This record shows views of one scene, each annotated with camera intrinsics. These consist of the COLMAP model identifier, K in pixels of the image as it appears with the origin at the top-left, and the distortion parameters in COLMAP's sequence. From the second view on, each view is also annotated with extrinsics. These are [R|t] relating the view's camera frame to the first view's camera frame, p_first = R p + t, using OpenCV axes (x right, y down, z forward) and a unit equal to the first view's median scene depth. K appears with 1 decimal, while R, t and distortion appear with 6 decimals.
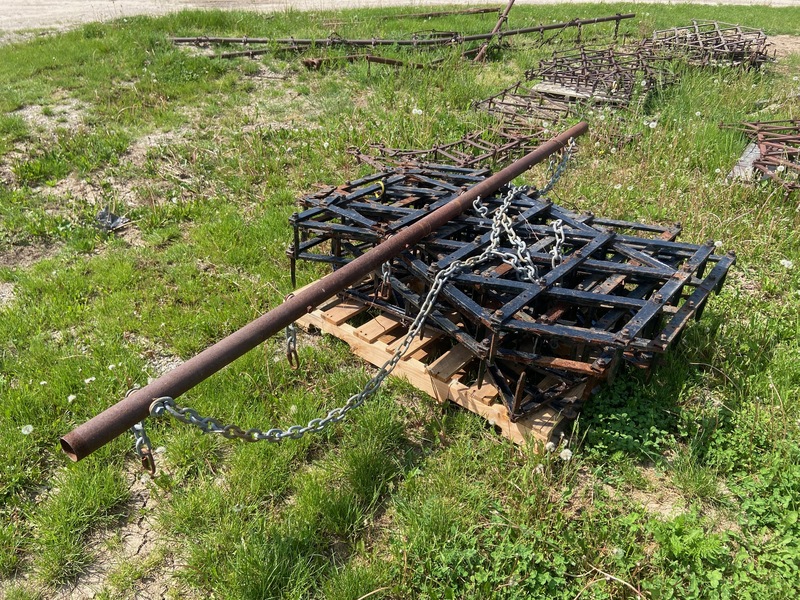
lens RADIAL K [[607.2, 0, 400.0], [0, 607.2, 300.0], [0, 0, 1]] dist [0.155620, -0.217287]
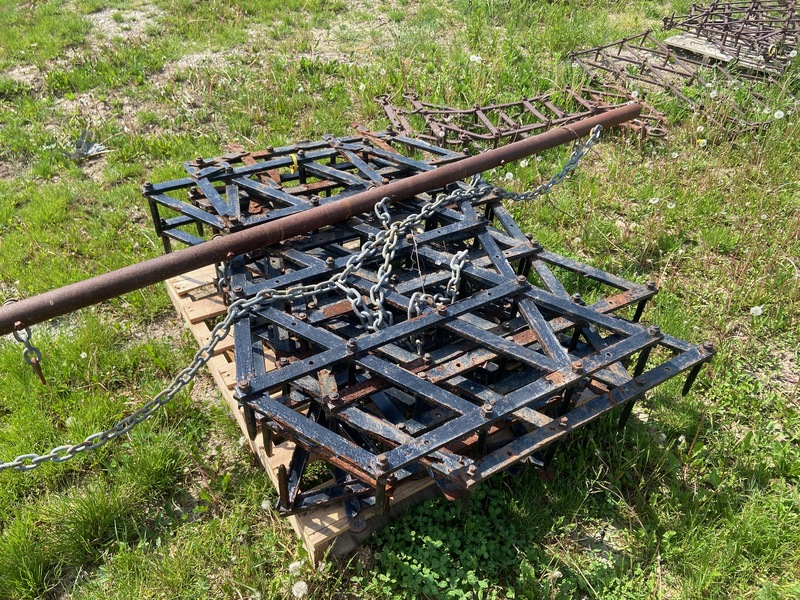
lens RADIAL K [[607.2, 0, 400.0], [0, 607.2, 300.0], [0, 0, 1]] dist [0.155620, -0.217287]
pose [[0.946352, 0.207432, -0.247771, 0.359769], [-0.177714, 0.974490, 0.137062, -0.151566], [0.269881, -0.085676, 0.959074, 0.256850]]
